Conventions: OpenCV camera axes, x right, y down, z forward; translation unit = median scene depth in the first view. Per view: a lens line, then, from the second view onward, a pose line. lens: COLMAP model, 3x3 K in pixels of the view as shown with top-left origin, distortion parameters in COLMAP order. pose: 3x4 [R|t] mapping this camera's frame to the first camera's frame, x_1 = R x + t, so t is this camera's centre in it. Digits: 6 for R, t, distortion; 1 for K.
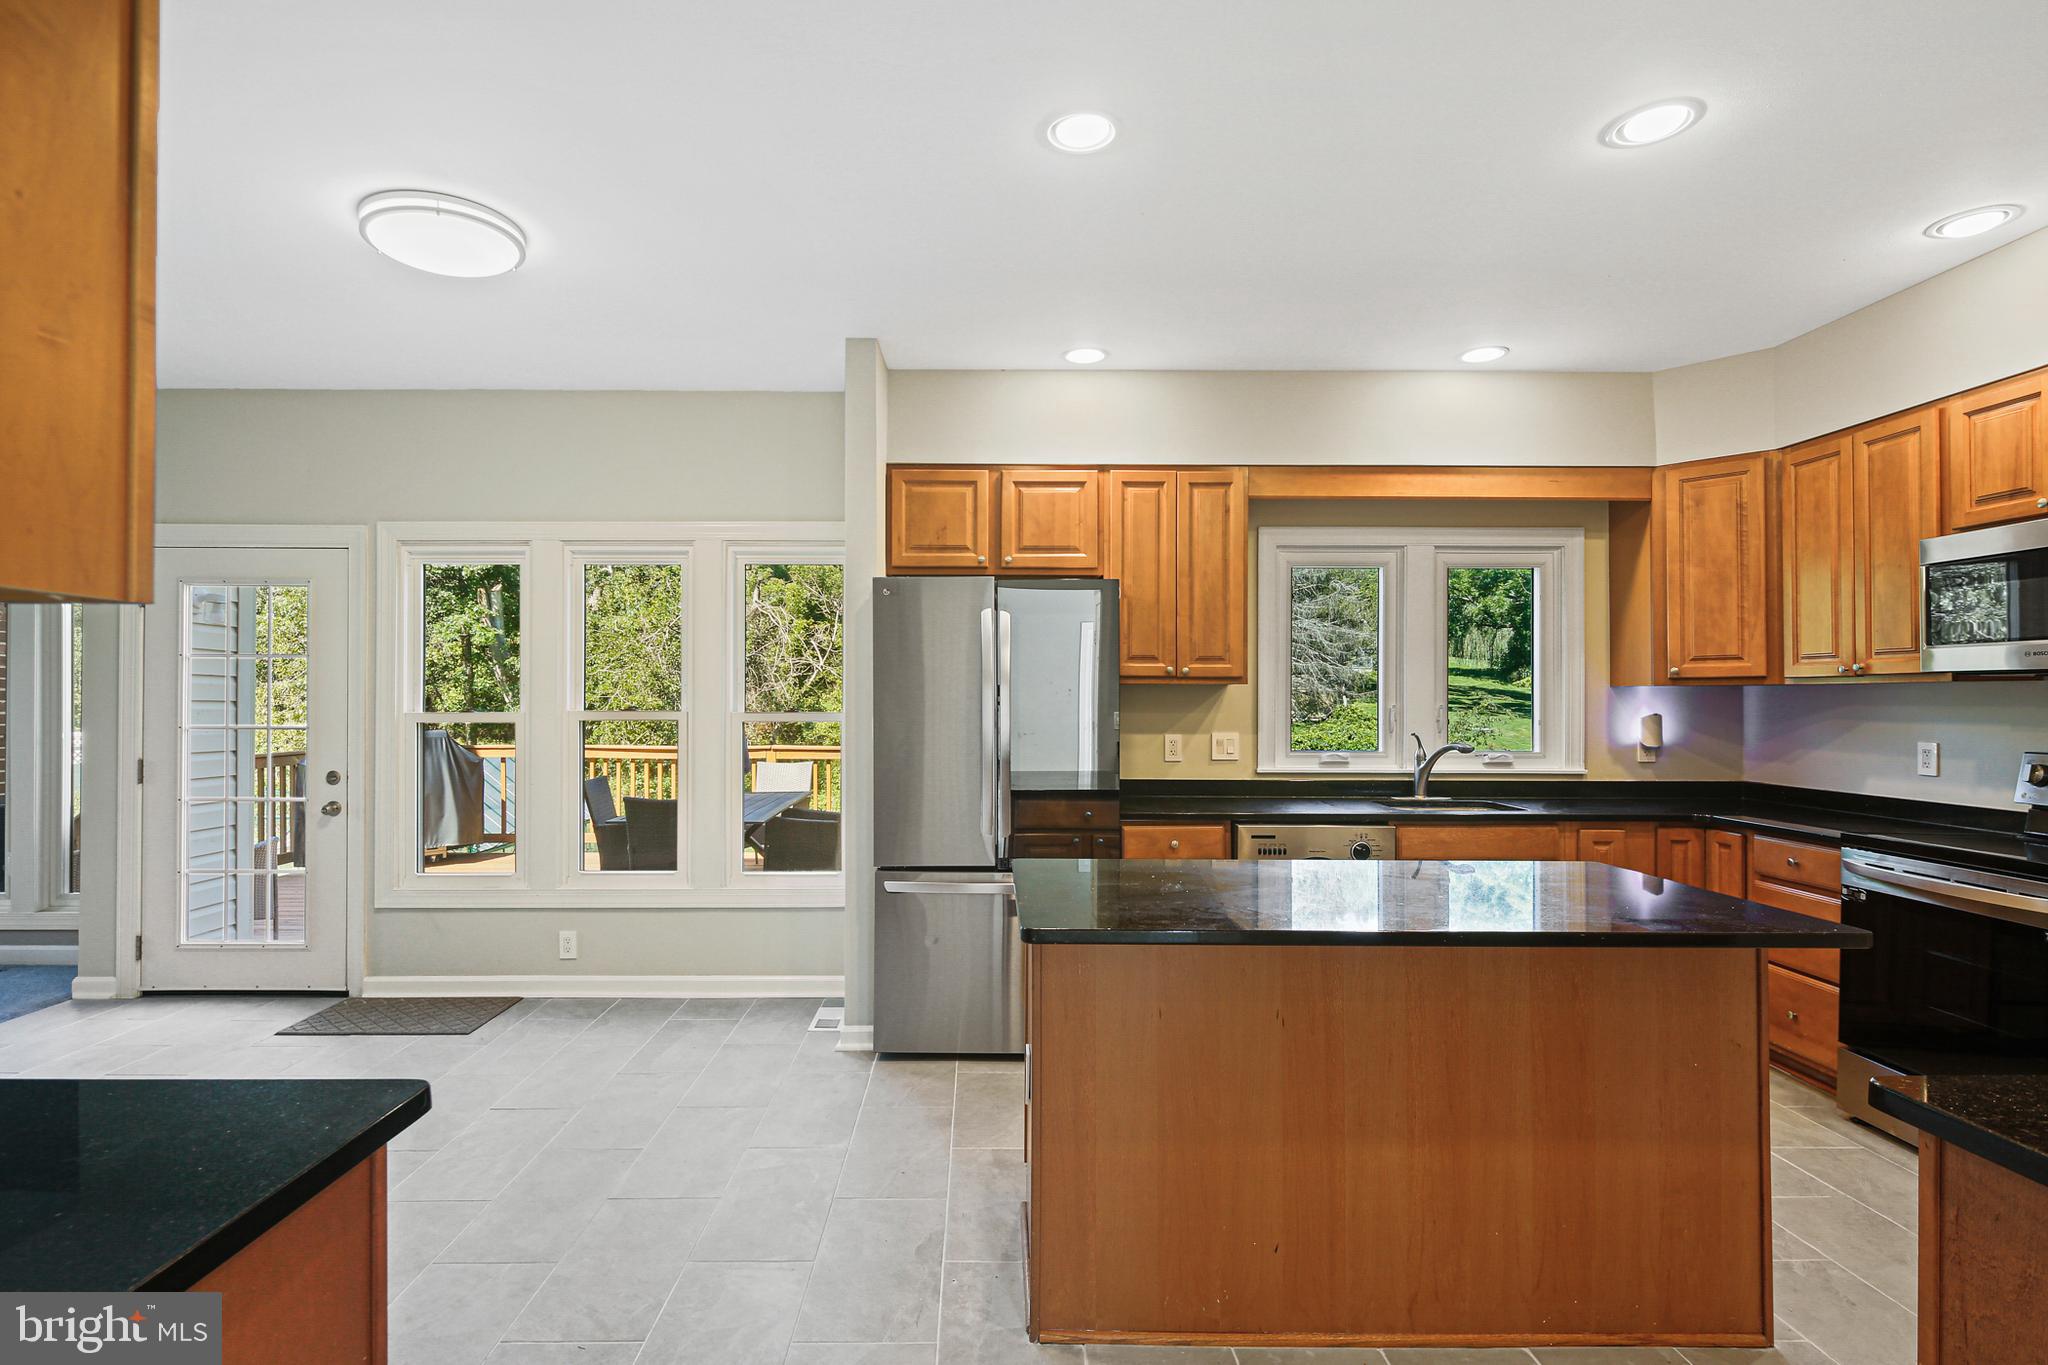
lens RADIAL K [[988.8, 0, 974.7], [0, 988.8, 694.7], [0, 0, 1]] dist [0.011901, -0.000009]
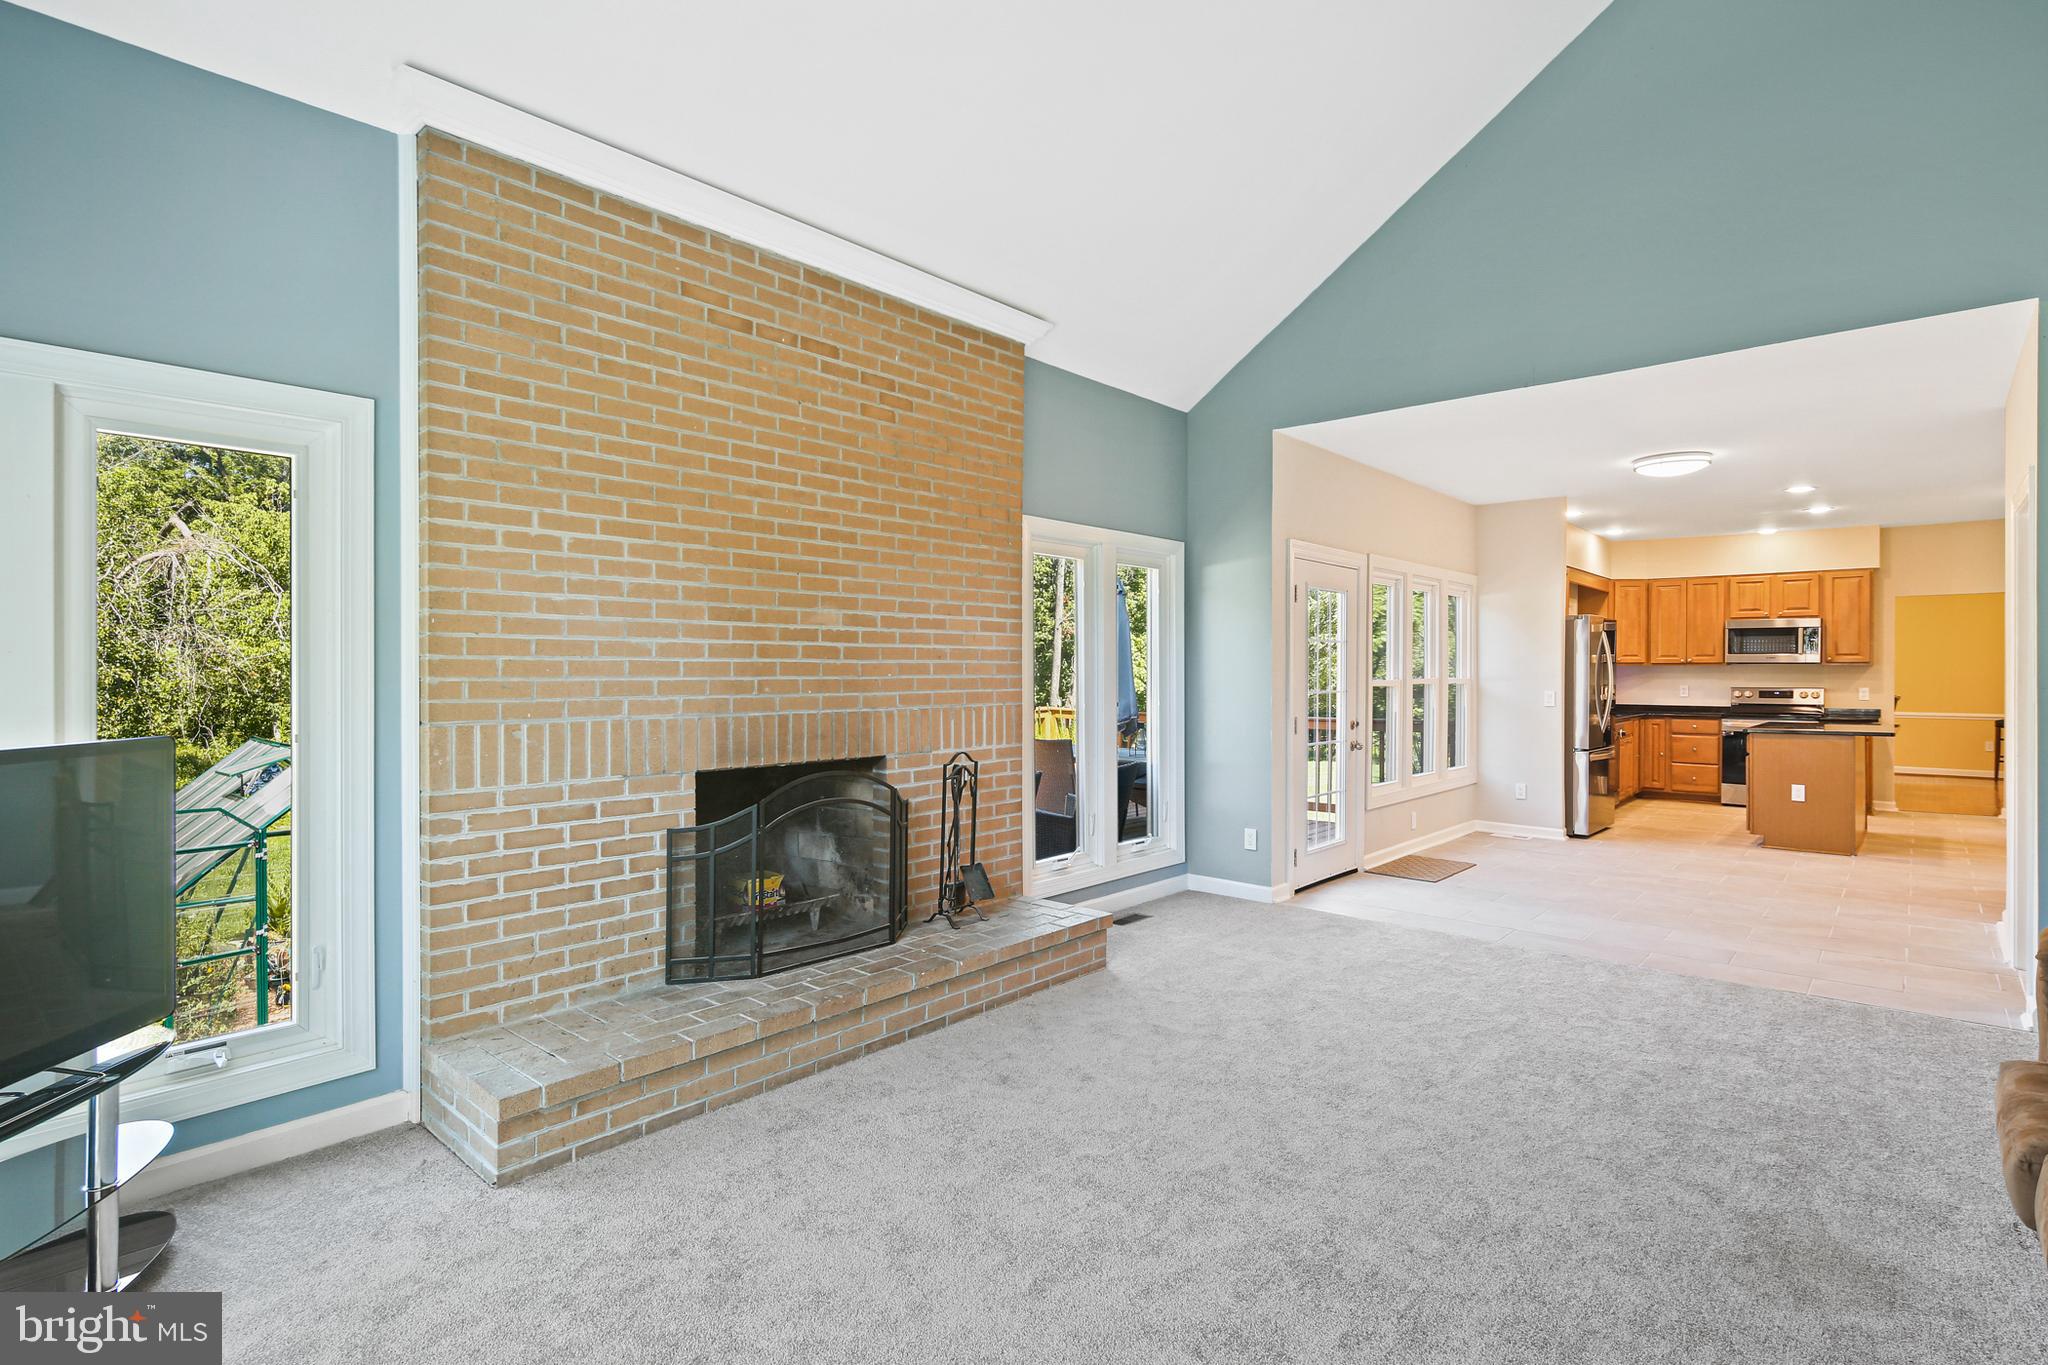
lens RADIAL K [[999.9, 0, 1011.7], [0, 999.9, 667.8], [0, 0, 1]] dist [0.000201, -0.001032]
pose [[0.675023, 0.001360, 0.737795, -2.194017], [-0.003872, 0.999991, 0.001700, -0.001542], [-0.737787, -0.004004, 0.675022, 0.400538]]
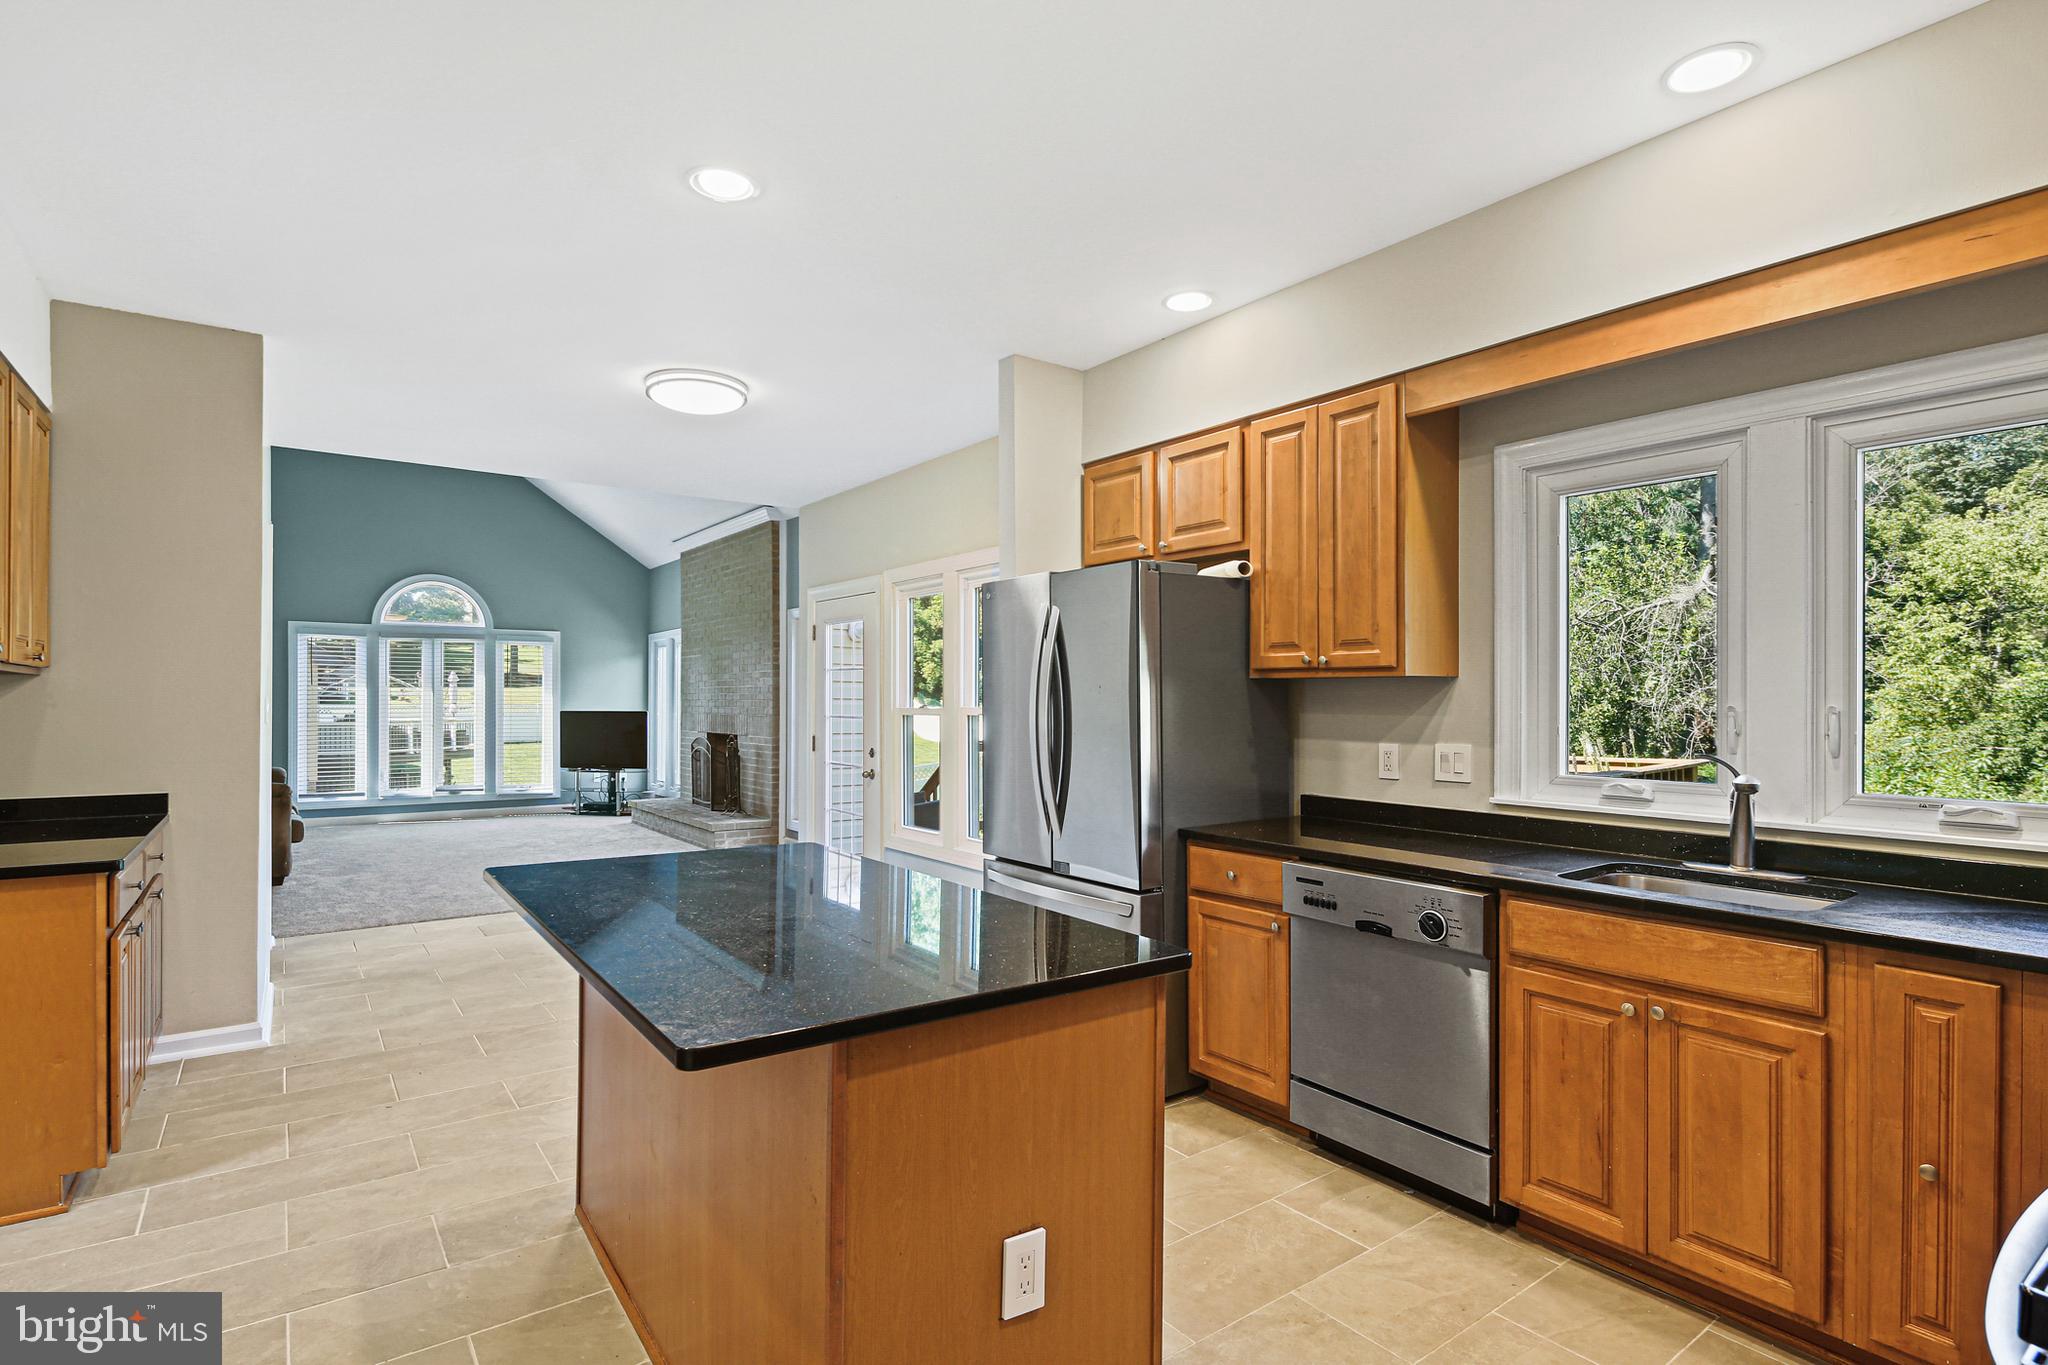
lens RADIAL K [[1013.0, 0, 1016.7], [0, 1013.0, 695.3], [0, 0, 1]] dist [-0.000743, -0.000545]
pose [[0.581911, -0.003186, -0.813246, 0.712357], [0.003722, 0.999992, -0.001254, 0.003433], [0.813244, -0.002297, 0.581918, 0.341817]]
